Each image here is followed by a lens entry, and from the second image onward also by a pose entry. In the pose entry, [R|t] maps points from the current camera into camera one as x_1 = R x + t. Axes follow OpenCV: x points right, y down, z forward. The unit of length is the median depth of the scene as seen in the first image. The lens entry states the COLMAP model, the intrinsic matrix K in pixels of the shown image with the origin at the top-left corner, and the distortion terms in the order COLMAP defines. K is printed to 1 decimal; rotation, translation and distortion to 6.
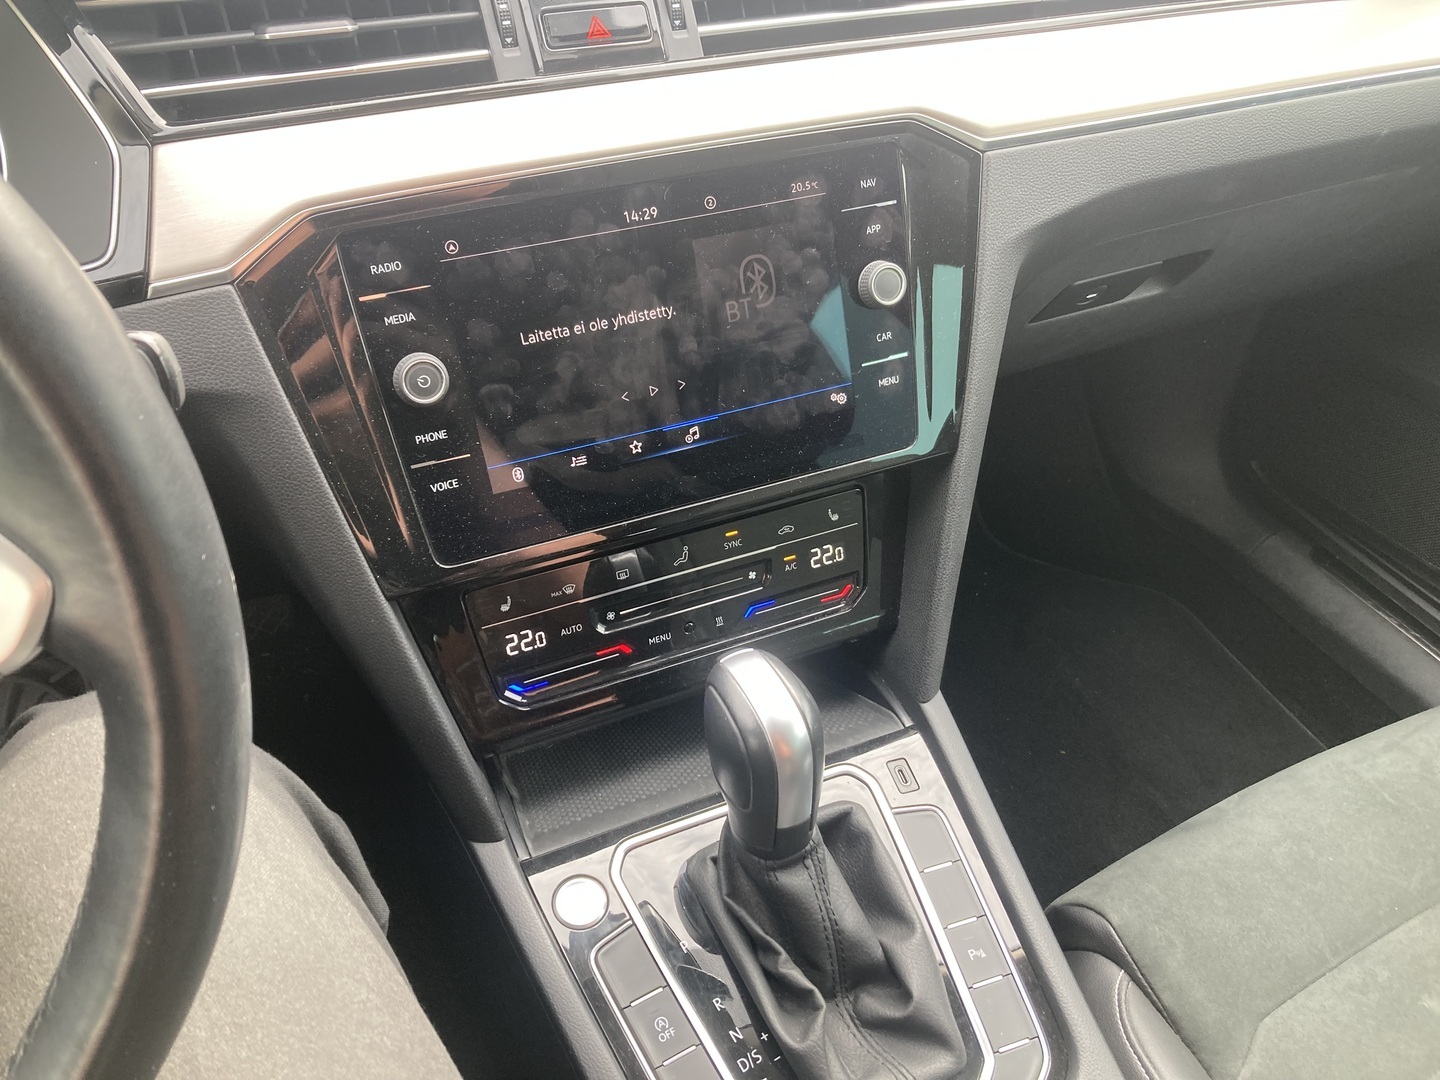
lens RADIAL K [[1193.4, 0, 720.8], [0, 1193.4, 533.2], [0, 0, 1]] dist [-0.002815, -0.008959]
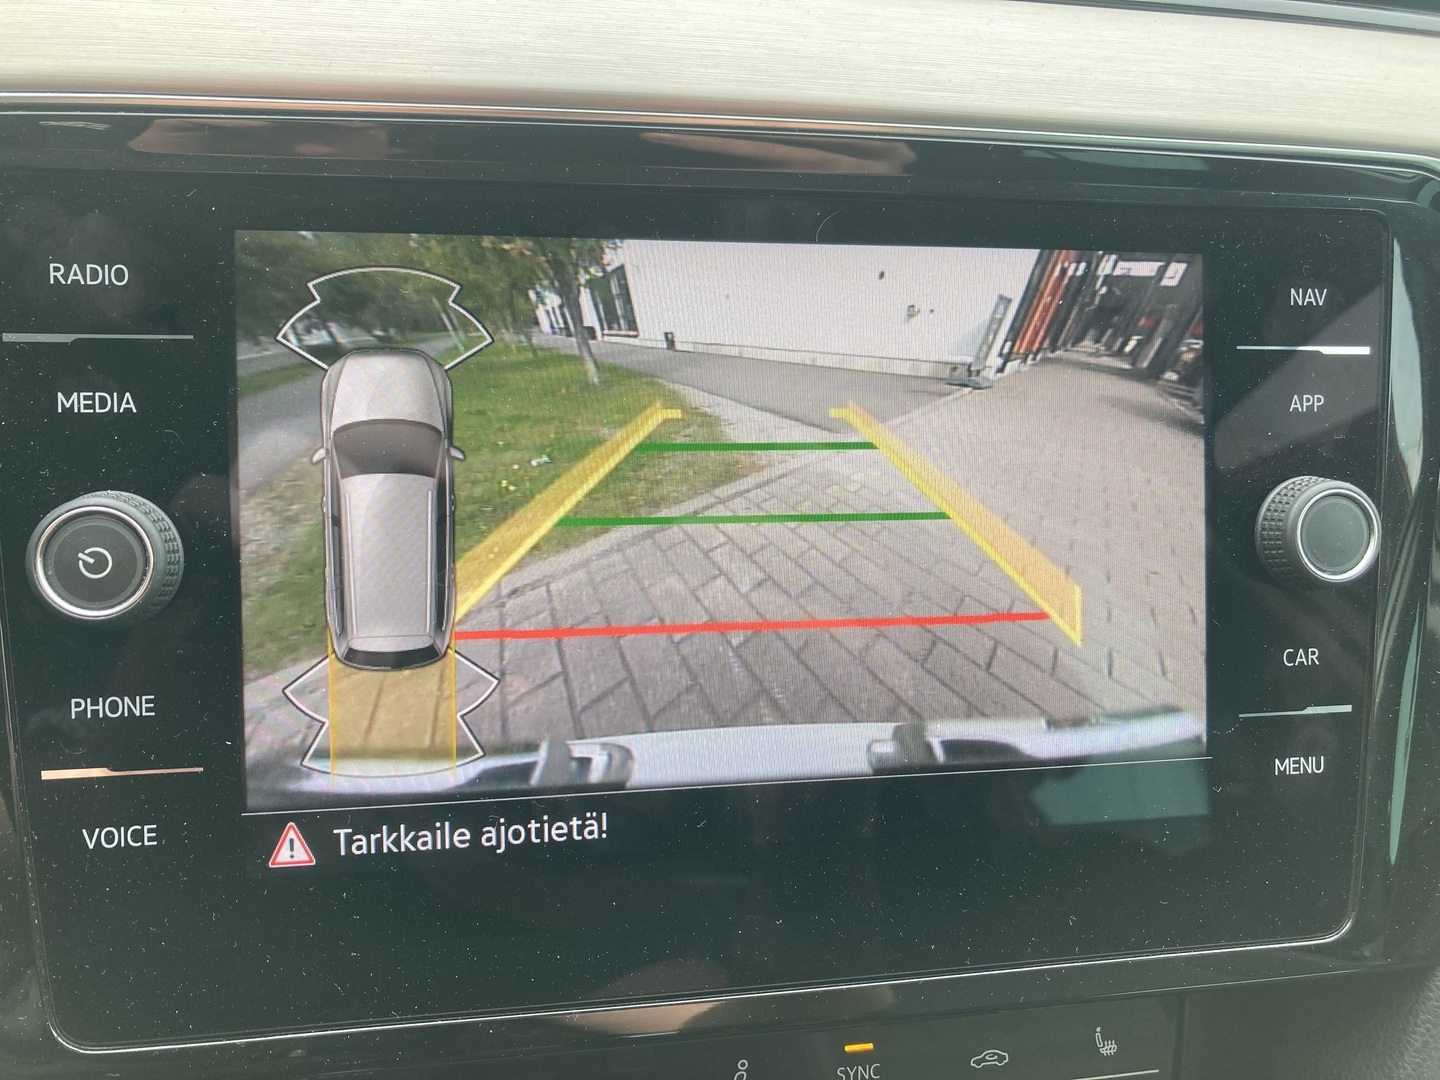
lens RADIAL K [[1193.4, 0, 720.8], [0, 1193.4, 533.2], [0, 0, 1]] dist [-0.002815, -0.008959]
pose [[0.969542, 0.155301, -0.189394, 0.013815], [-0.193637, 0.959531, -0.204461, -0.083818], [0.149977, 0.234908, 0.960378, 0.571539]]
